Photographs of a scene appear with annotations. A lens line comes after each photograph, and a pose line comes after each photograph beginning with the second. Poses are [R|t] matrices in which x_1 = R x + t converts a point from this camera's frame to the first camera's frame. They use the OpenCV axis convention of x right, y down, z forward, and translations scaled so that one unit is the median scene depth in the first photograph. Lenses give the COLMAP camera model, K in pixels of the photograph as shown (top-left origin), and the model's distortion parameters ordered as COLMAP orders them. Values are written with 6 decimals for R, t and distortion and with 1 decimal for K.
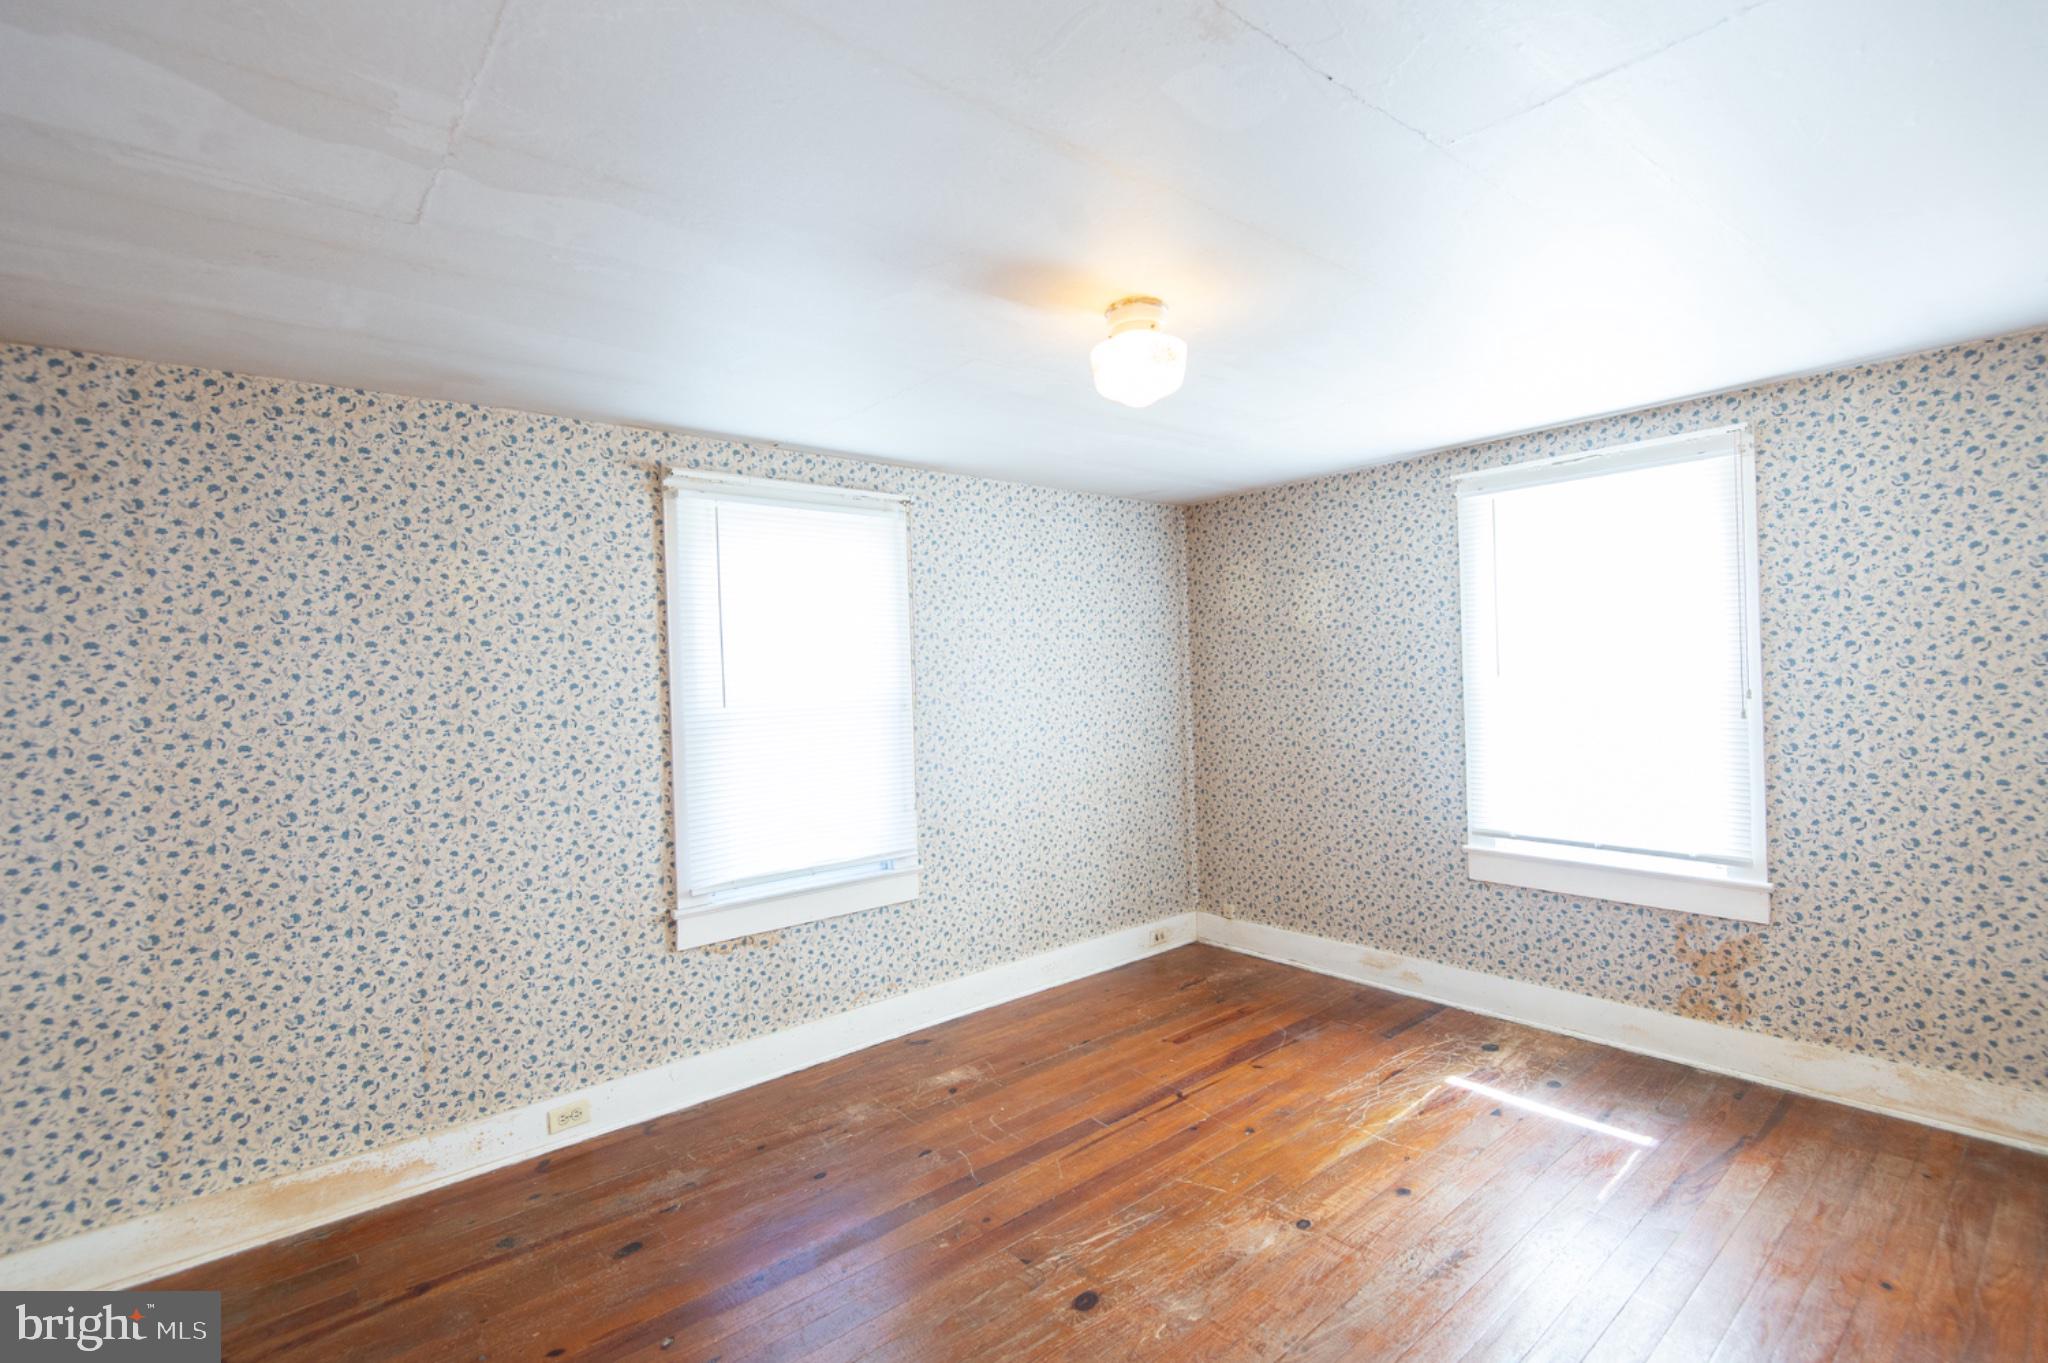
lens RADIAL K [[948.2, 0, 1031.6], [0, 948.2, 675.6], [0, 0, 1]] dist [0.046610, -0.017231]
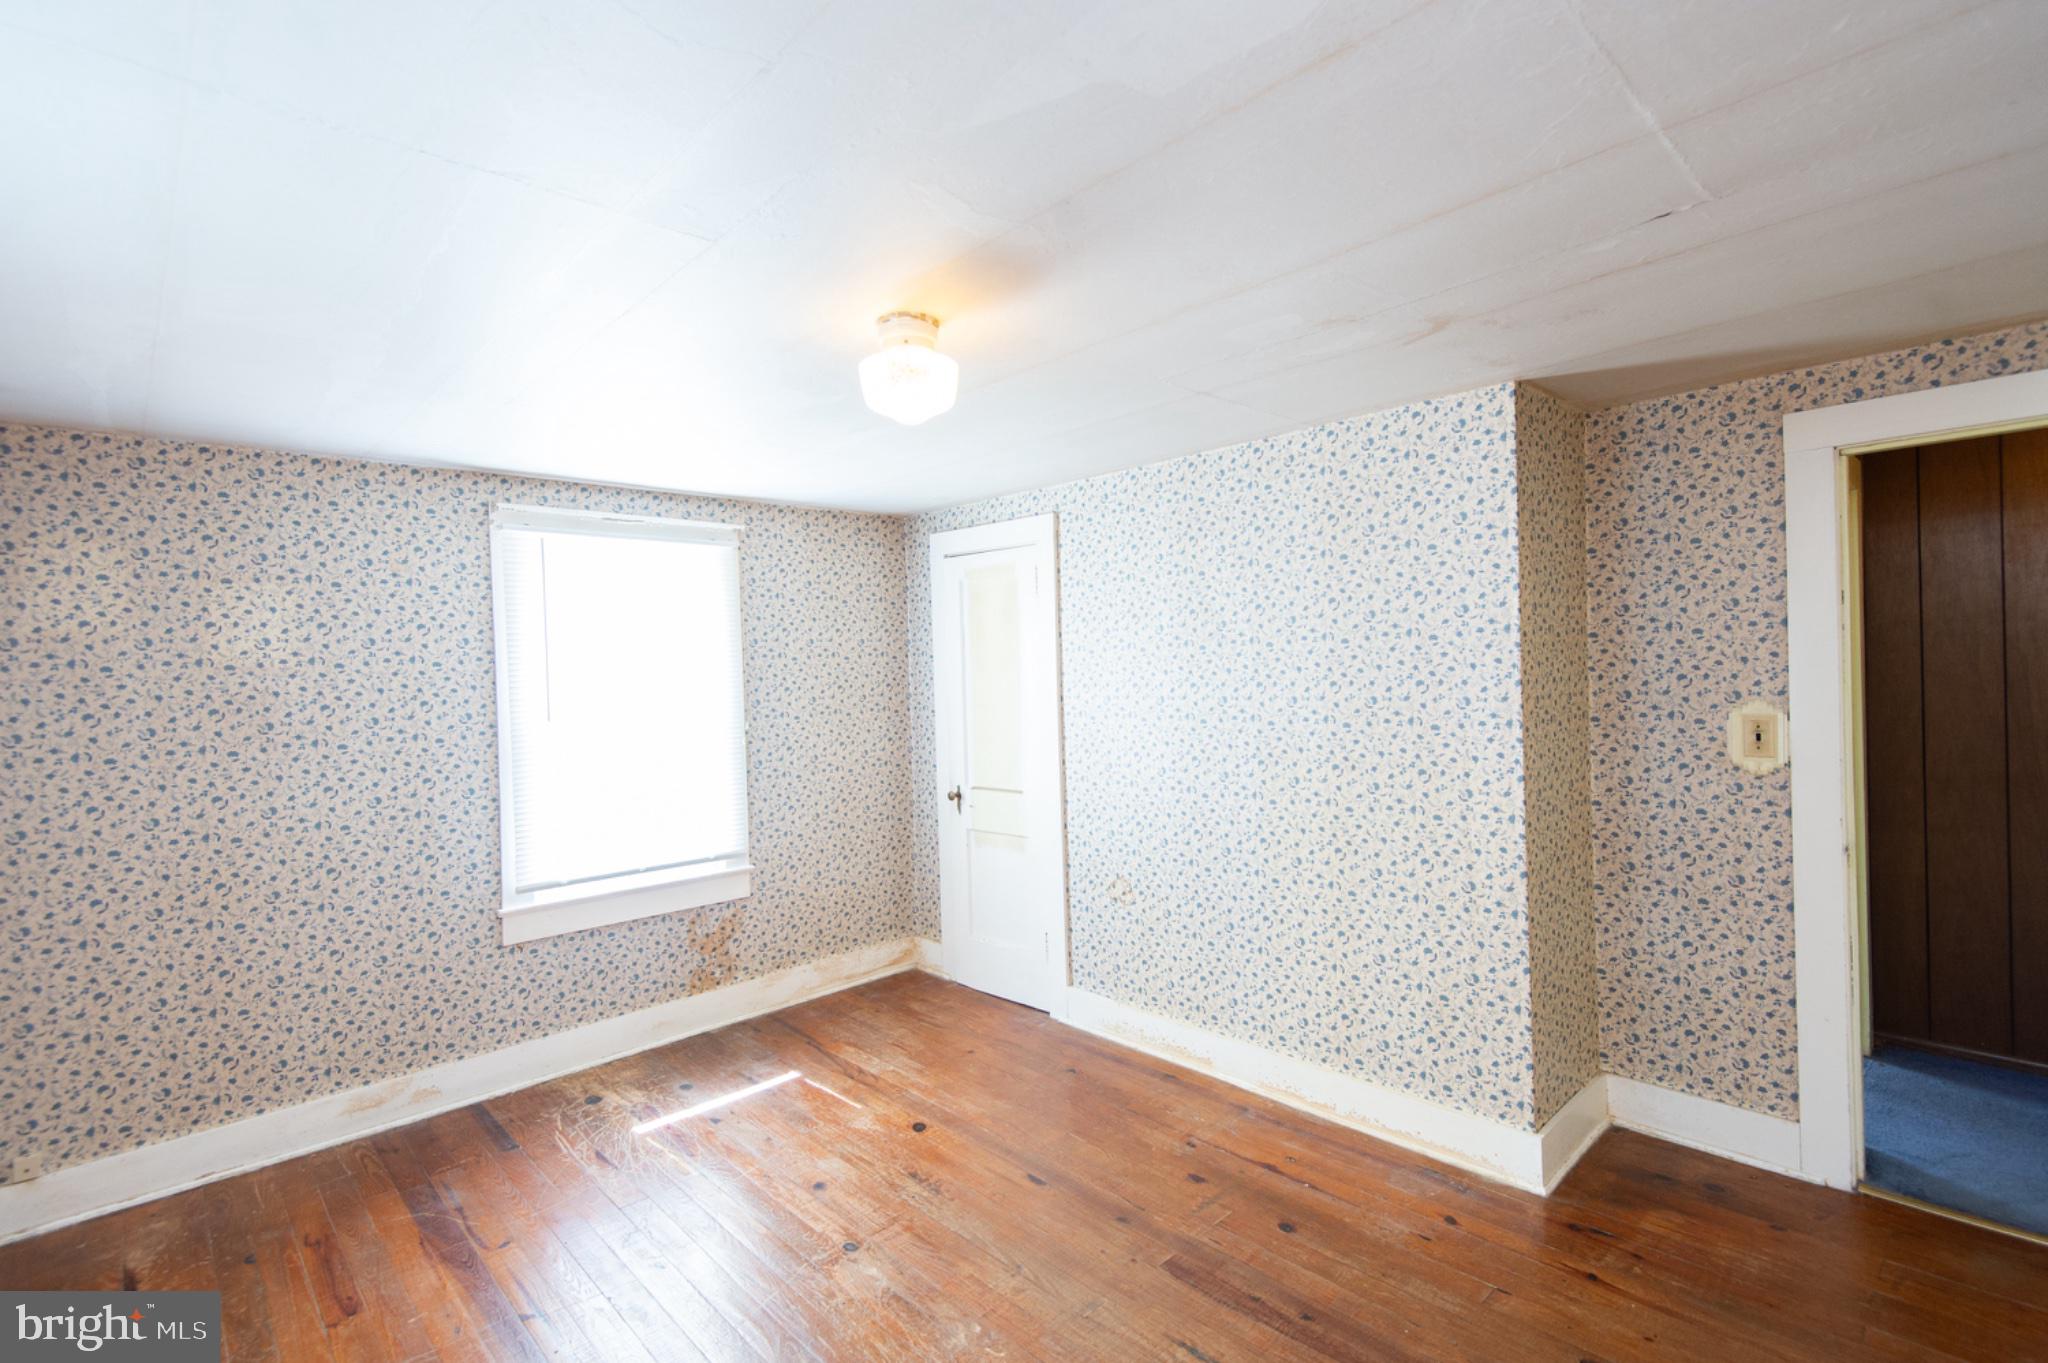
lens RADIAL K [[948.2, 0, 1031.6], [0, 948.2, 675.6], [0, 0, 1]] dist [0.046610, -0.017231]
pose [[-0.040170, 0.032482, 0.998665, -0.515101], [0.042688, 0.998615, -0.030763, 0.006002], [-0.998281, 0.041395, -0.041501, 0.563291]]
